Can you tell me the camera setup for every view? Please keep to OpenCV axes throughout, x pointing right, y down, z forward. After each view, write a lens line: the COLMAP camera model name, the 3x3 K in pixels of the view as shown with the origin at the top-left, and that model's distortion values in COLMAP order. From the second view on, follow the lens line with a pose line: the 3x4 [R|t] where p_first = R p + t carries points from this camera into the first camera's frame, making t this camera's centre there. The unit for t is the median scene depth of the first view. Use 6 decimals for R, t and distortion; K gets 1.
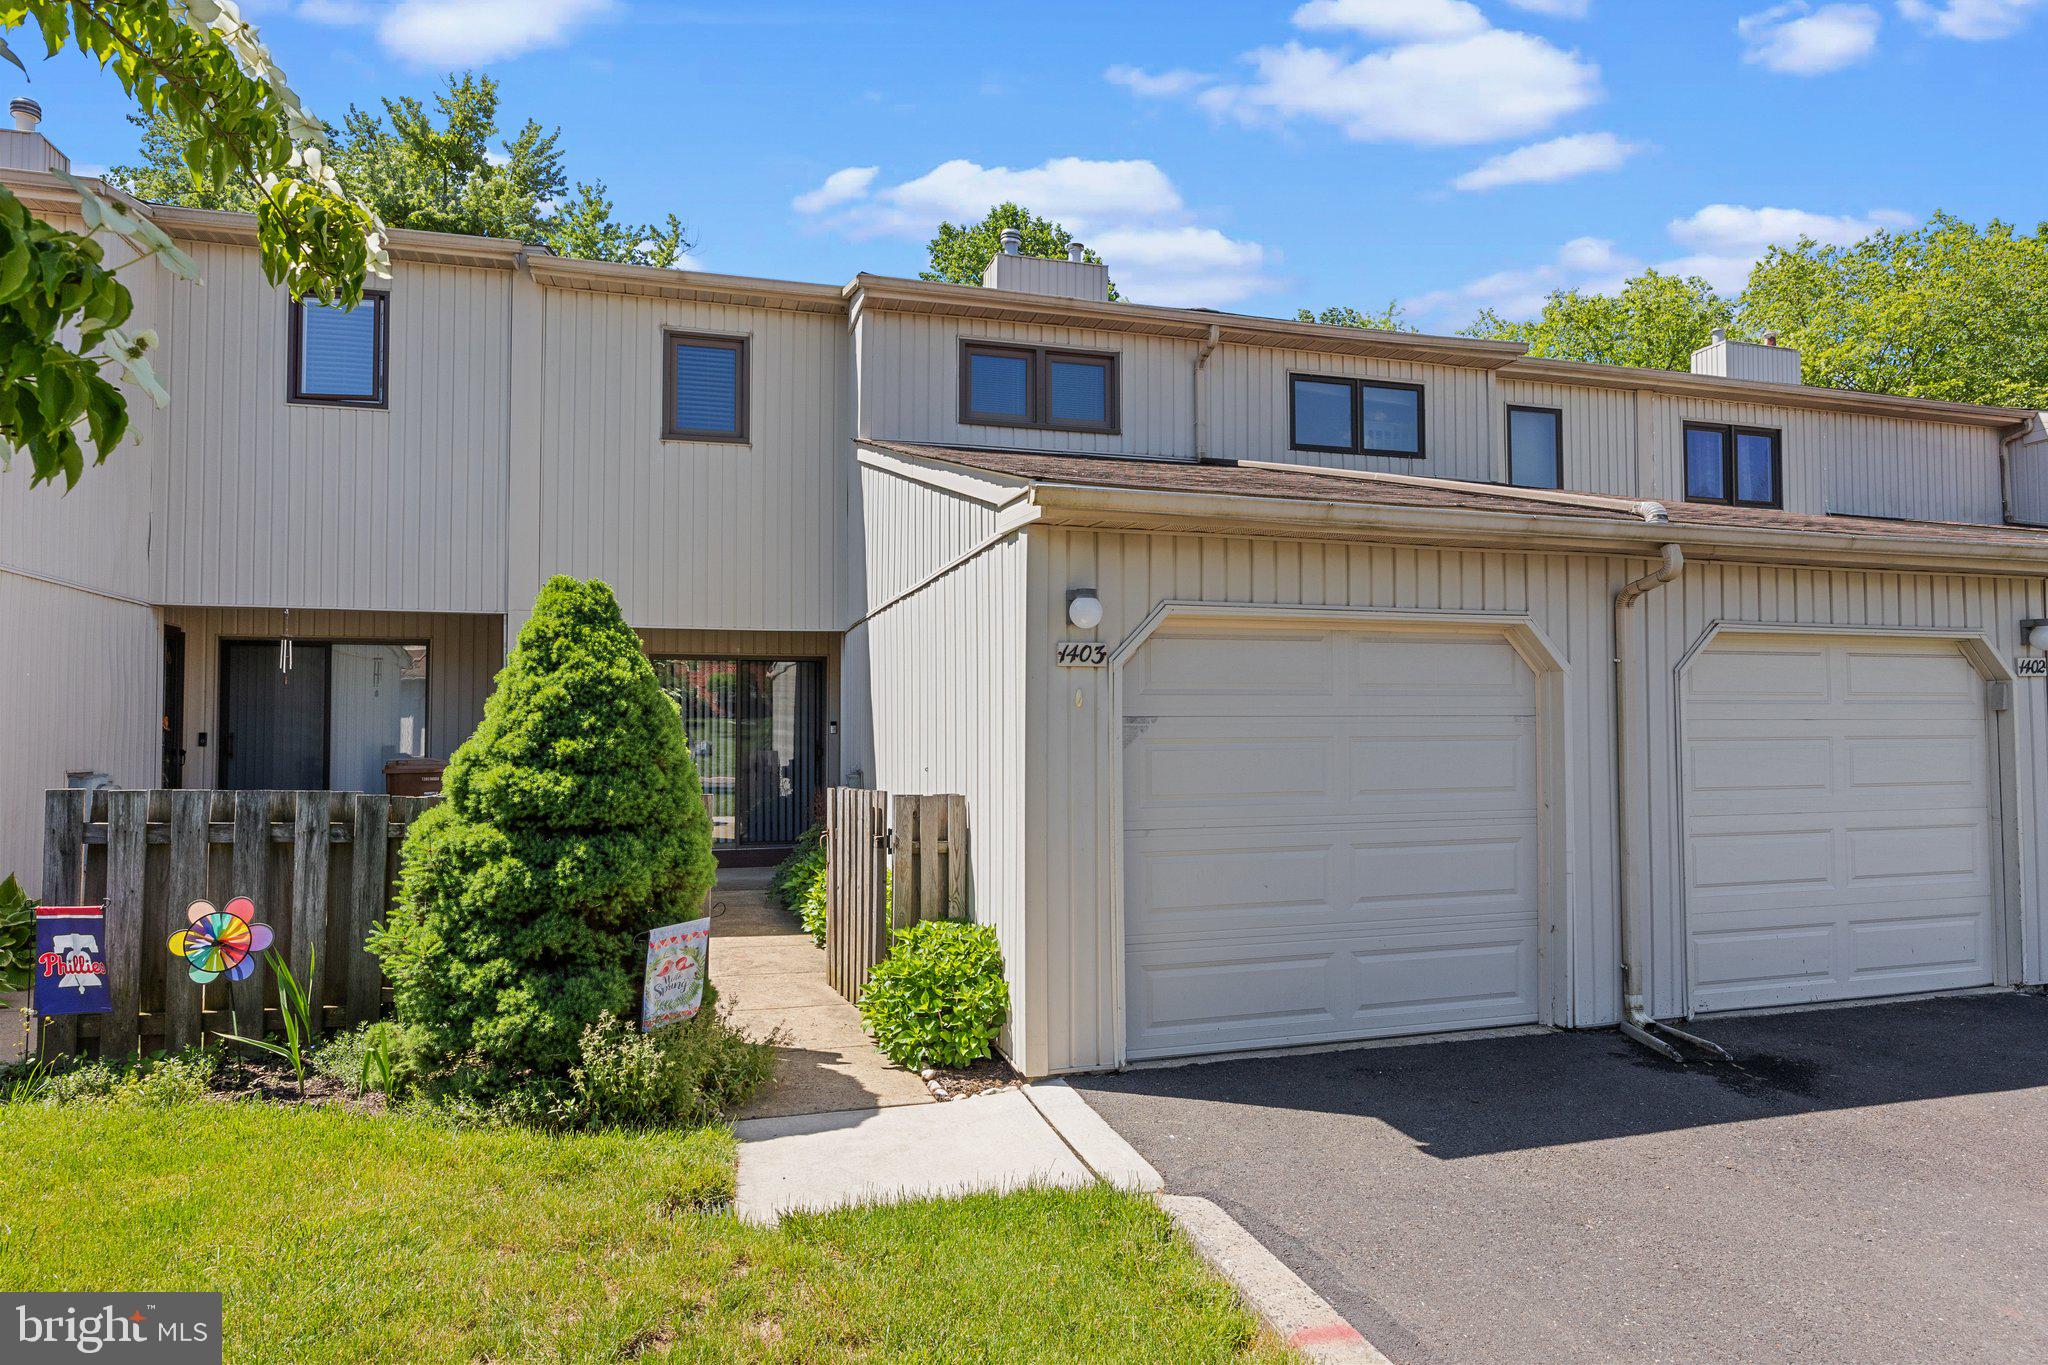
lens RADIAL K [[1183.7, 0, 1021.4], [0, 1183.7, 668.8], [0, 0, 1]] dist [-0.001286, -0.000279]
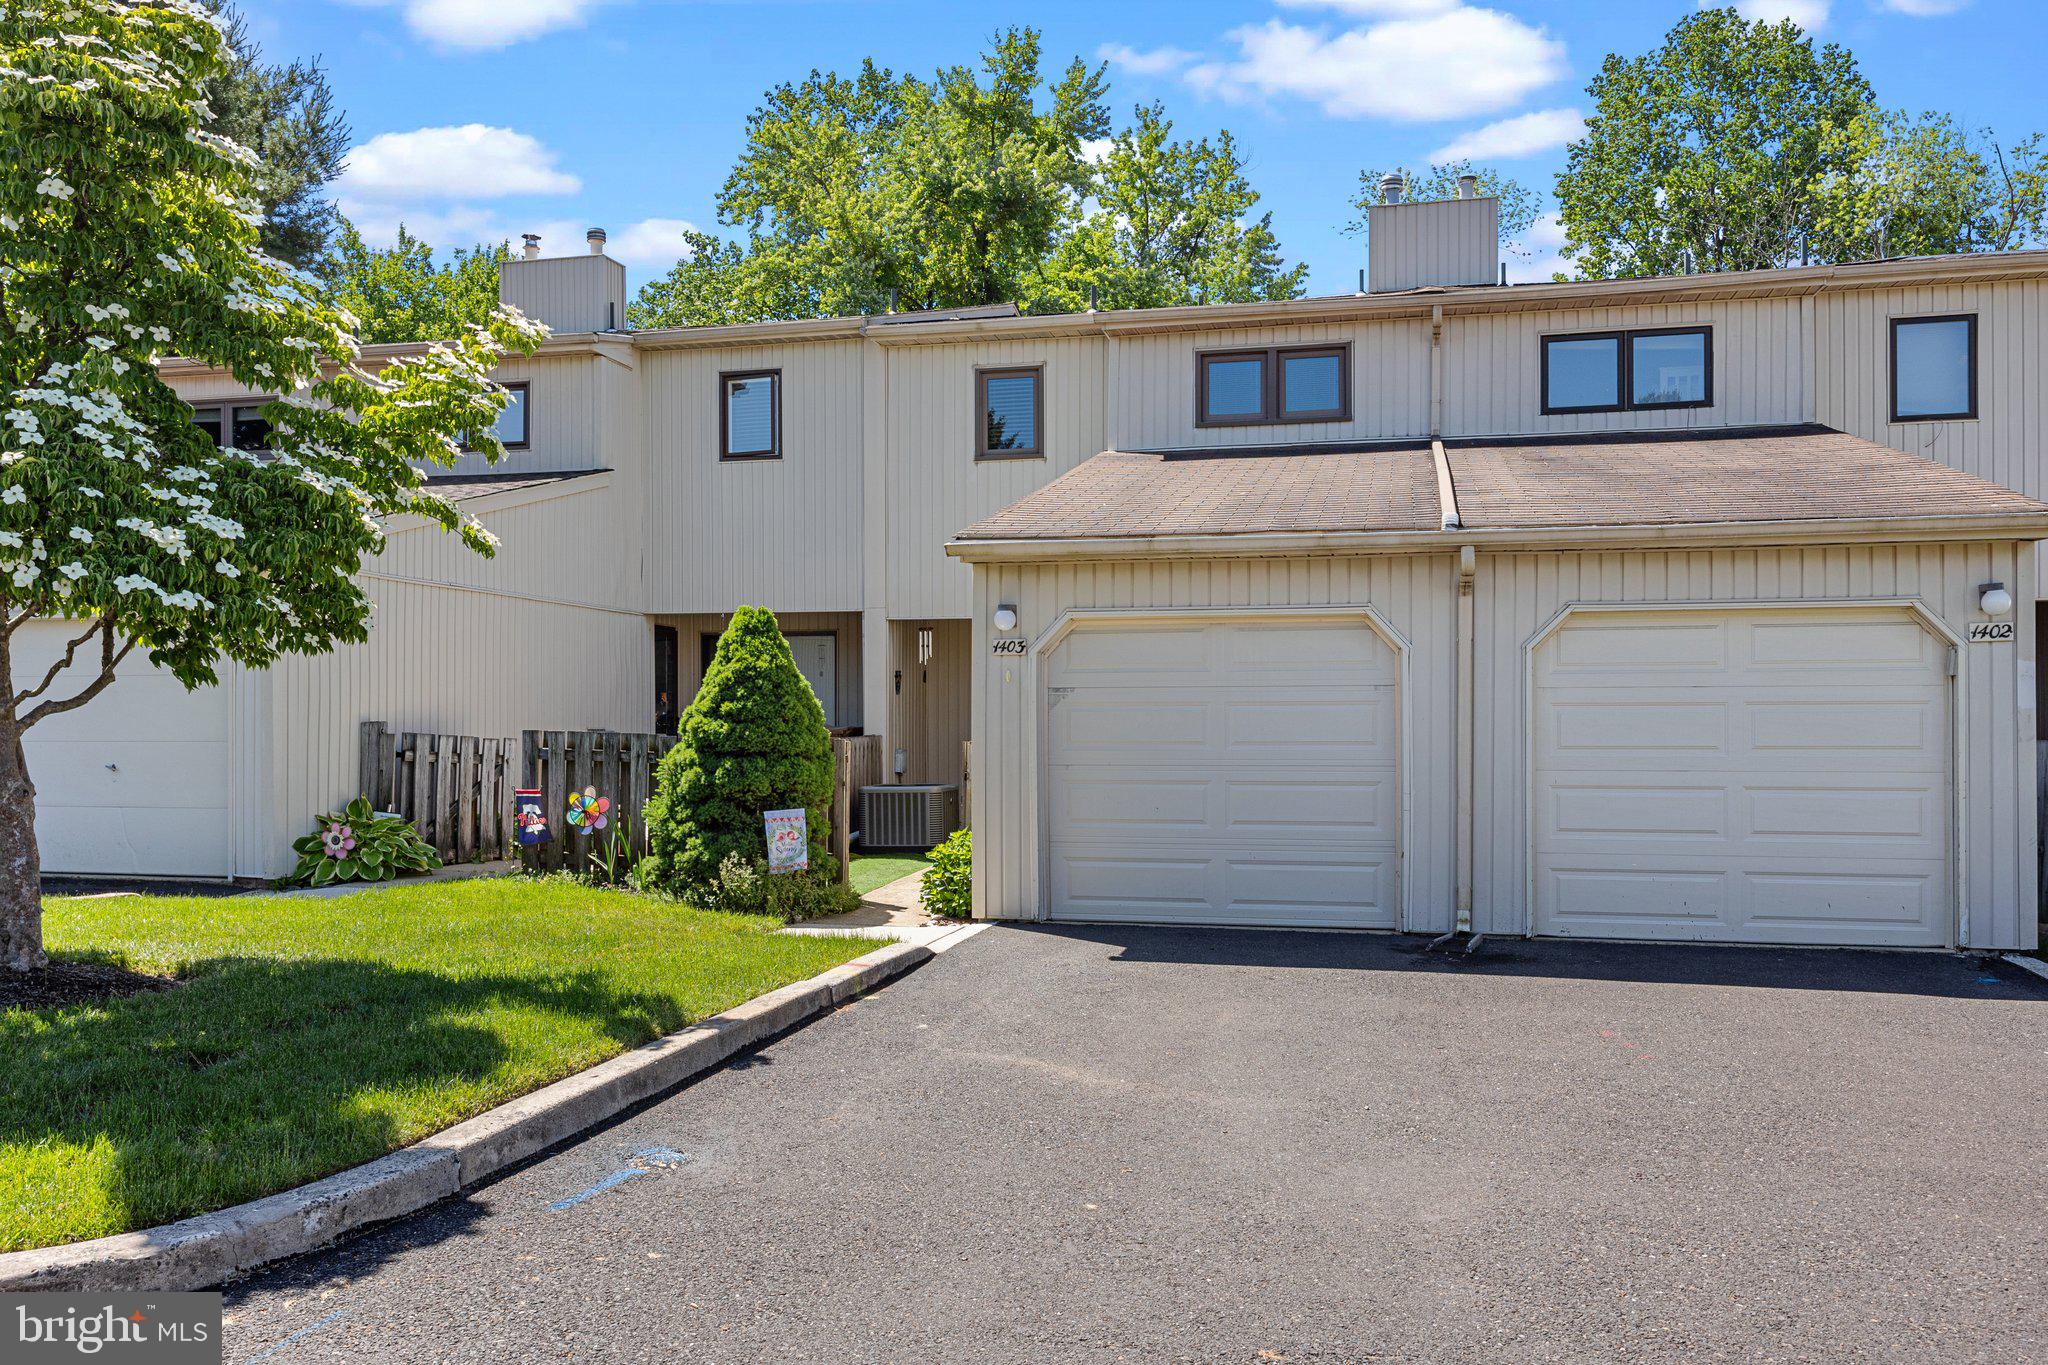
lens RADIAL K [[1597.5, 0, 1024.0], [0, 1597.5, 682.5], [0, 0, 1]] dist [-0.007715, -0.003473]
pose [[0.863469, -0.007647, -0.504344, 1.062314], [0.024028, 0.999374, 0.025985, -0.018595], [0.503829, -0.034556, 0.863112, -0.732632]]
